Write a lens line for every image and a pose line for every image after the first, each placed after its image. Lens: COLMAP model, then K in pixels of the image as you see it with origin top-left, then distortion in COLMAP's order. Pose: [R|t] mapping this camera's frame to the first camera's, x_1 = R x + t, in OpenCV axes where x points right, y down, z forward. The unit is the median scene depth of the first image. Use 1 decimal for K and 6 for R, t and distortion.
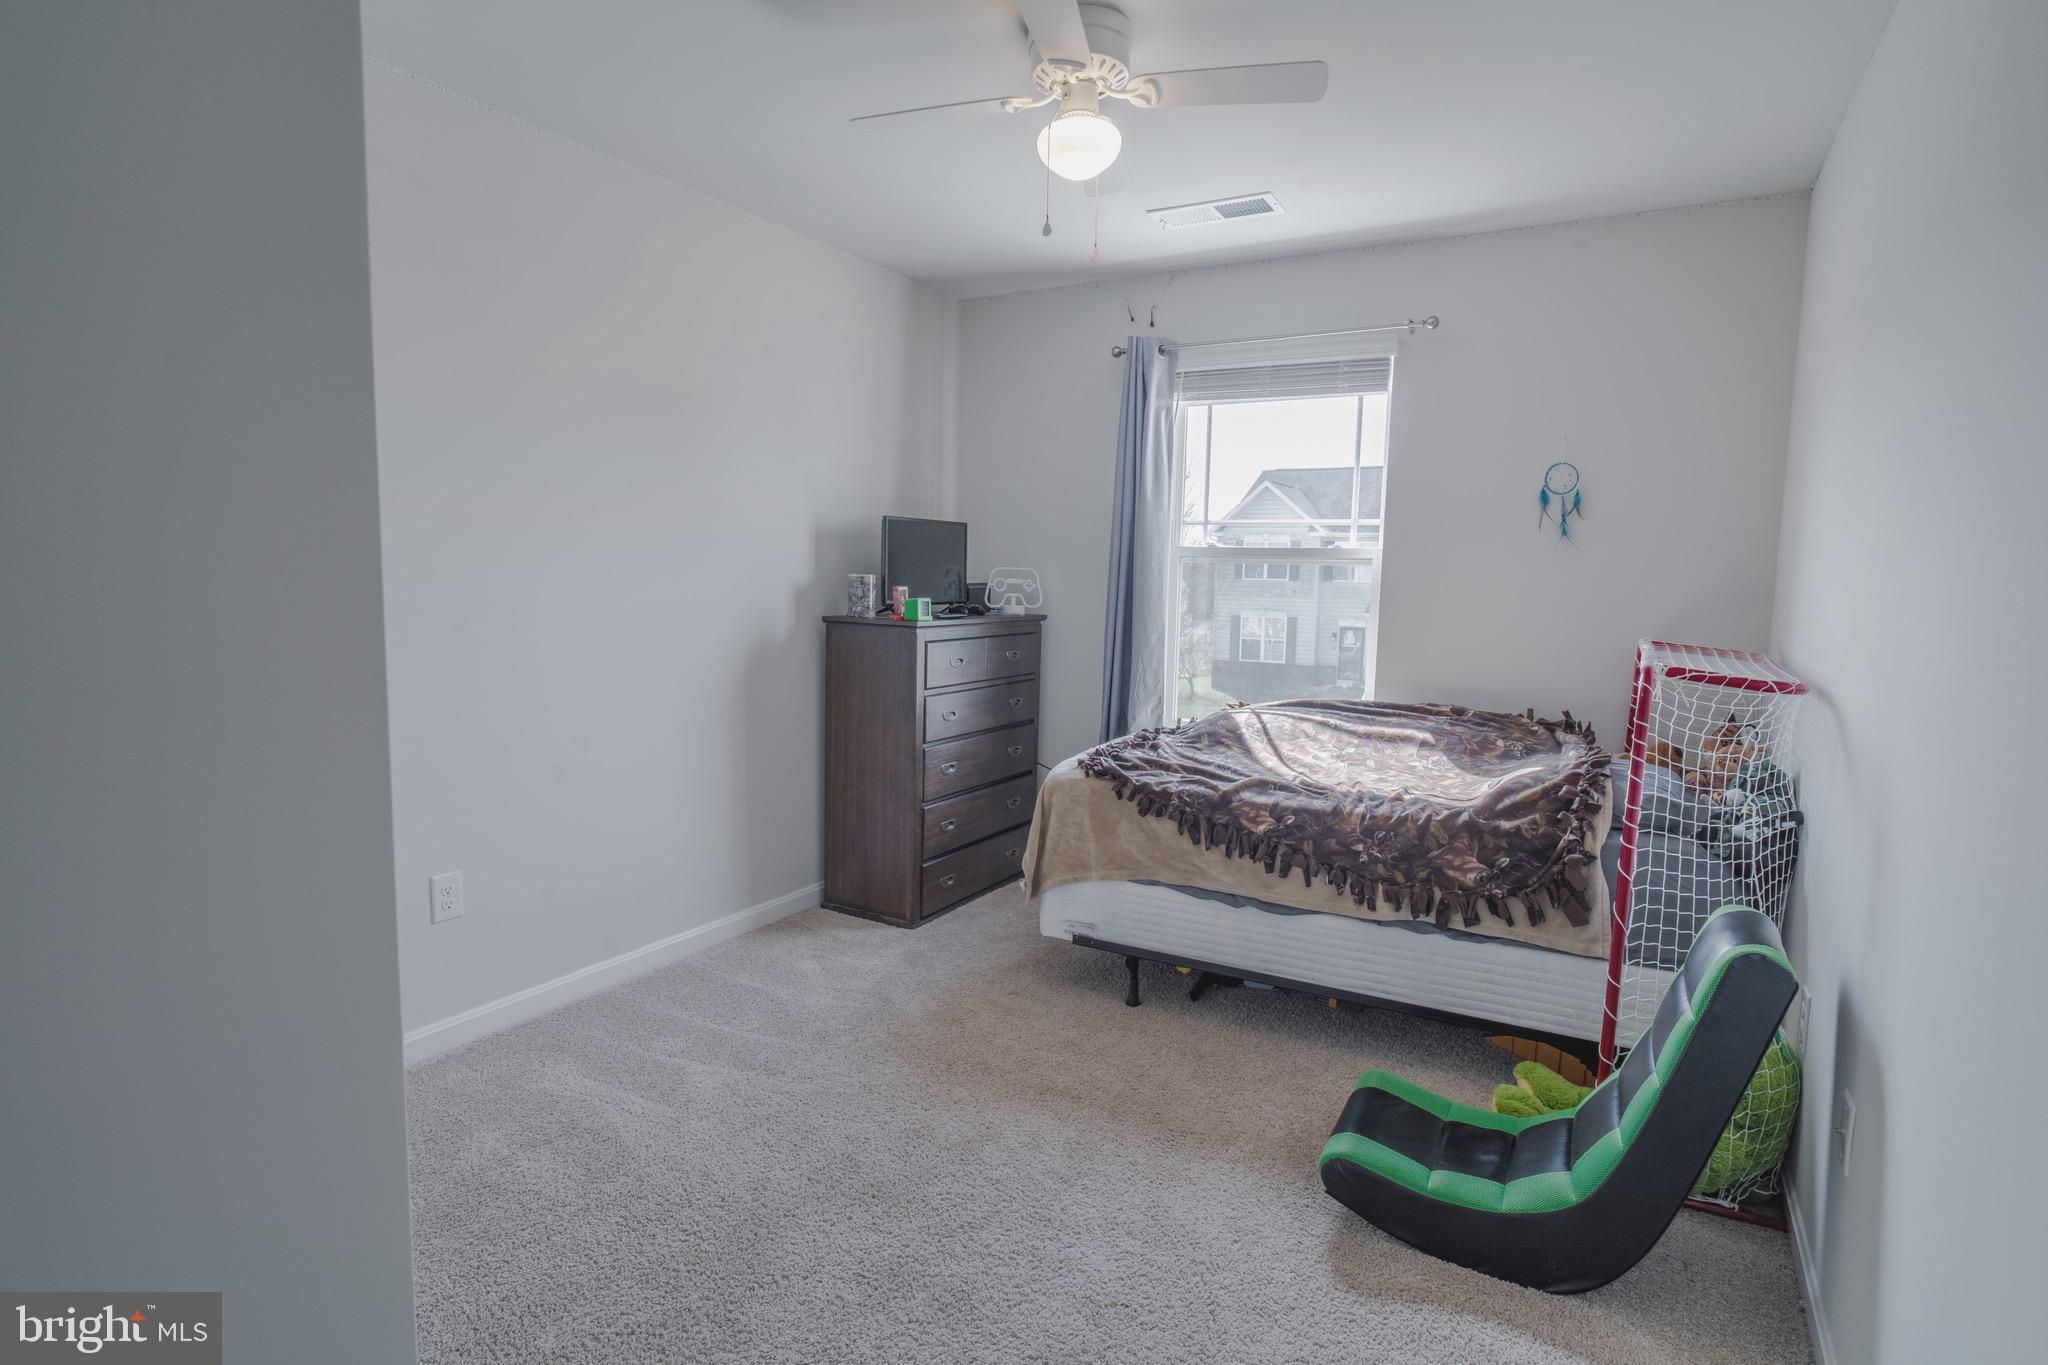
lens RADIAL K [[1037.2, 0, 1018.9], [0, 1037.2, 686.6], [0, 0, 1]] dist [-0.001642, -0.000597]
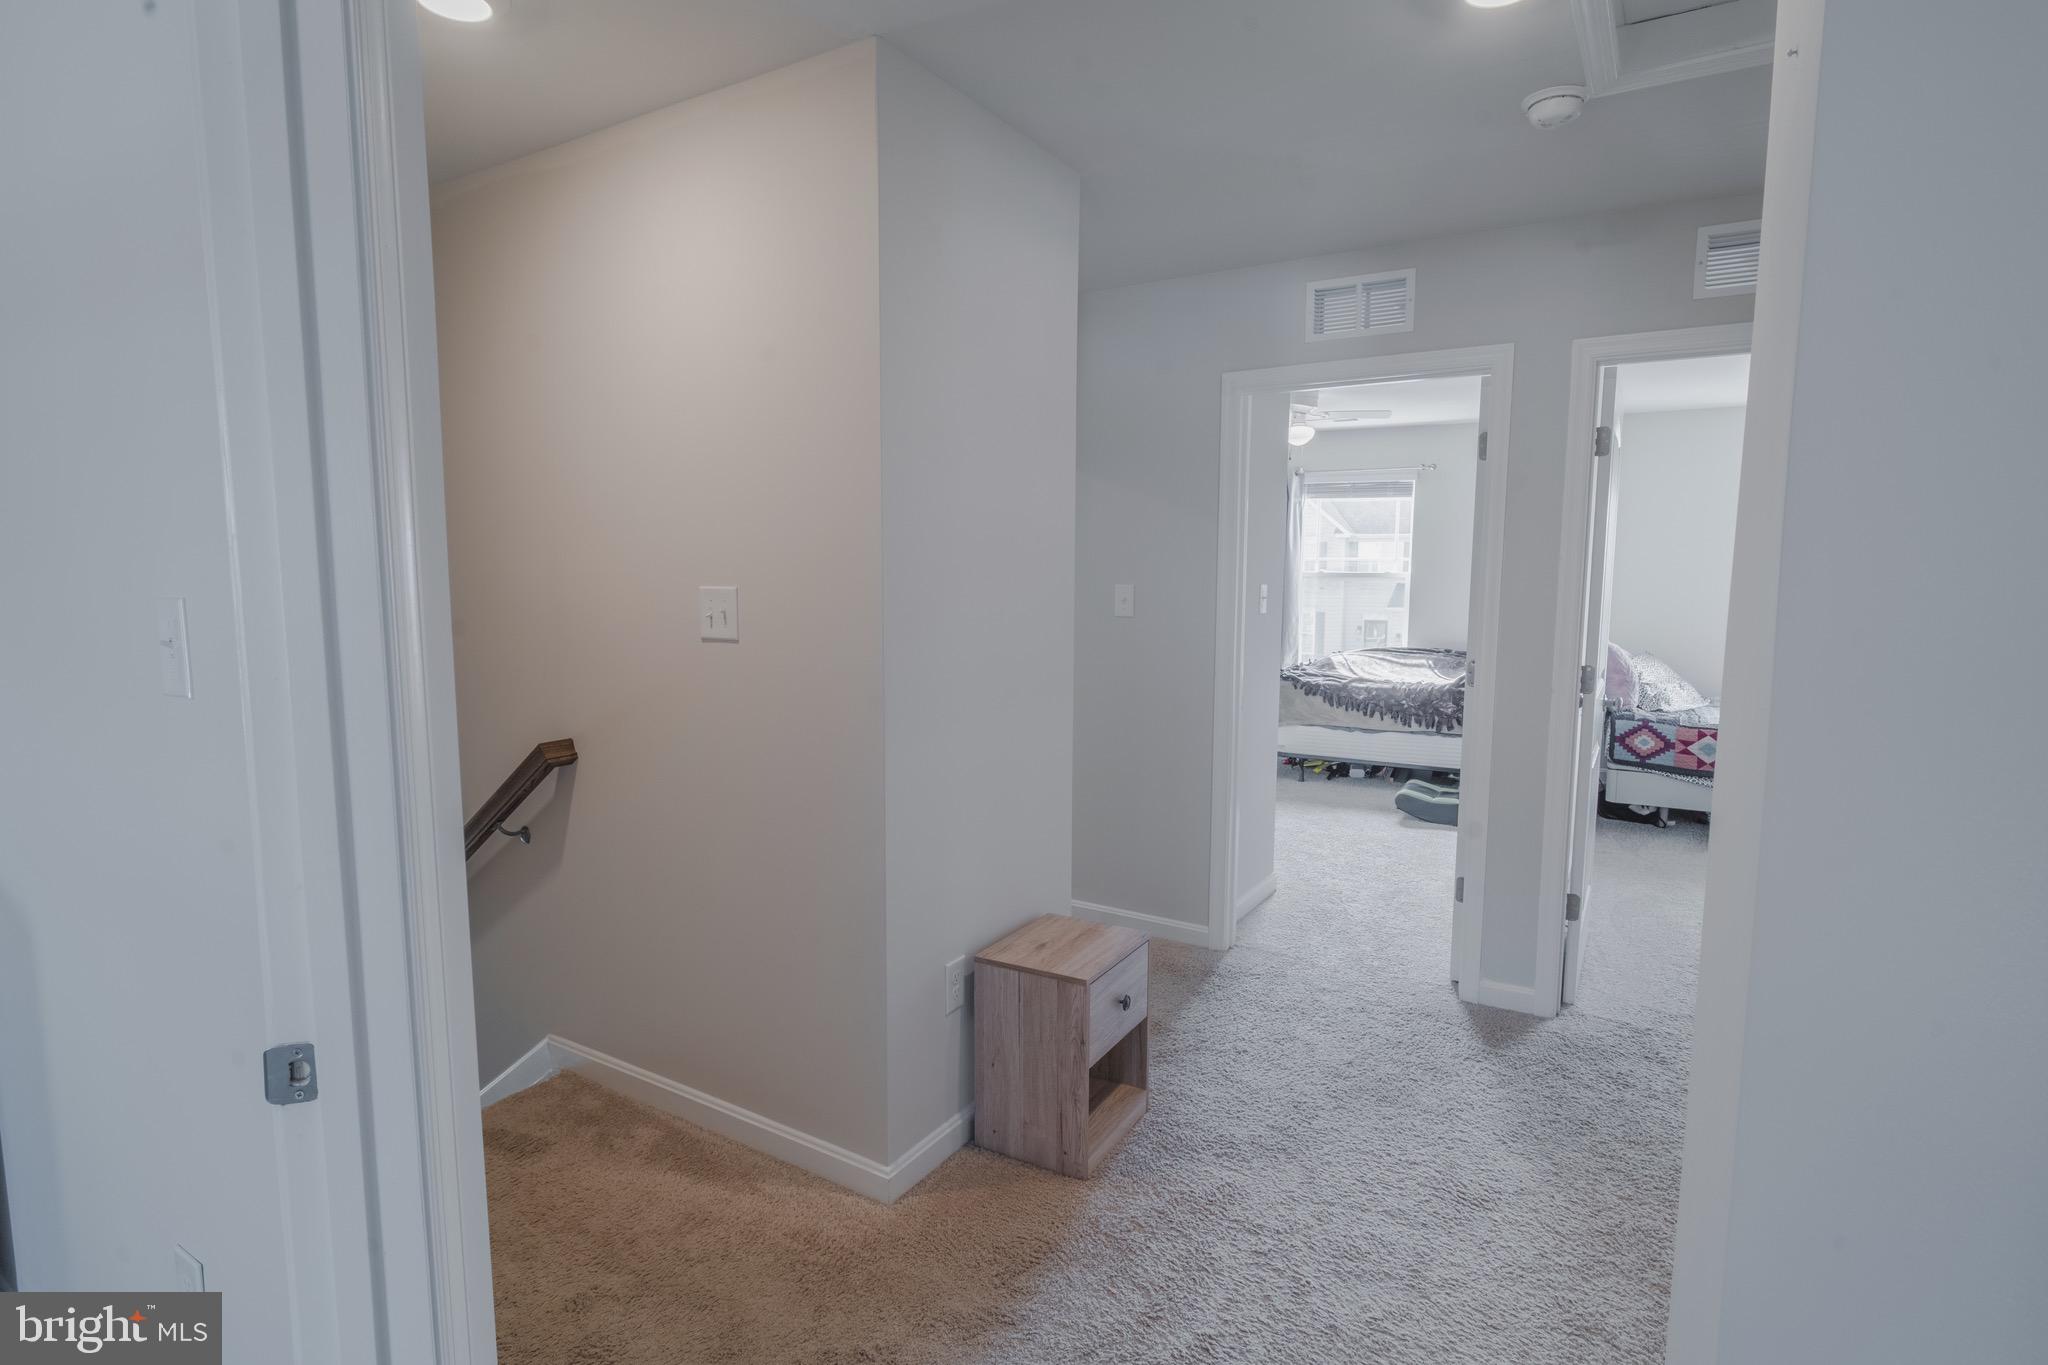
lens RADIAL K [[1037.2, 0, 1018.9], [0, 1037.2, 686.6], [0, 0, 1]] dist [-0.001642, -0.000597]
pose [[0.999754, -0.013284, -0.017746, -0.486944], [0.013288, 0.999912, 0.000107, 0.099725], [0.017743, -0.000343, 0.999843, -1.327077]]
